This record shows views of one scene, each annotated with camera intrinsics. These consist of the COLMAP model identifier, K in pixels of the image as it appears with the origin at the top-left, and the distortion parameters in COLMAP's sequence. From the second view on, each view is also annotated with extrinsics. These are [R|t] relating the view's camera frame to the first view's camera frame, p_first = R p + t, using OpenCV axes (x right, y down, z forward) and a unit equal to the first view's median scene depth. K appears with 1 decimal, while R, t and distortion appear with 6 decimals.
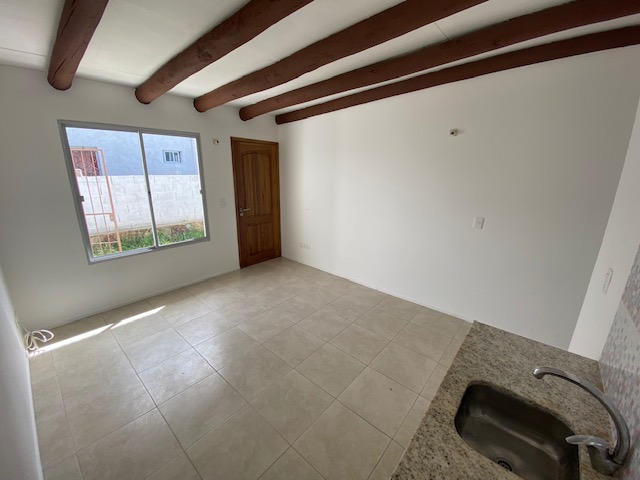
lens RADIAL K [[257.9, 0, 321.0], [0, 257.9, 238.4], [0, 0, 1]] dist [0.004312, -0.010672]
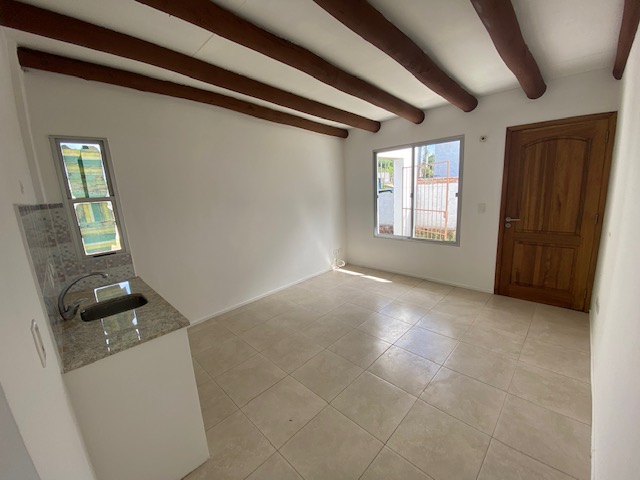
lens RADIAL K [[257.9, 0, 318.5], [0, 257.9, 236.1], [0, 0, 1]] dist [0.004312, -0.010672]
pose [[-0.066600, 0.174556, -0.982392, 0.787732], [-0.204863, 0.961210, 0.184681, -0.143904], [0.976522, 0.213556, -0.028256, 0.774575]]
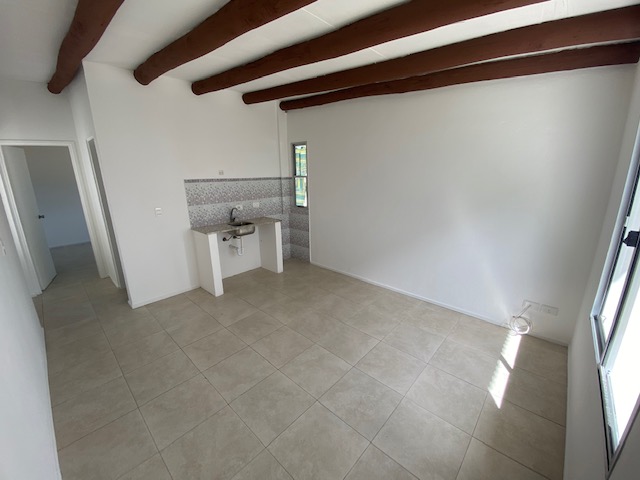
lens RADIAL K [[257.9, 0, 324.1], [0, 257.9, 237.8], [0, 0, 1]] dist [0.004312, -0.010672]
pose [[-0.999721, -0.009743, 0.021534, -0.276801], [0.002282, 0.867033, 0.498245, -0.436287], [-0.023525, 0.498155, -0.866769, 1.627981]]
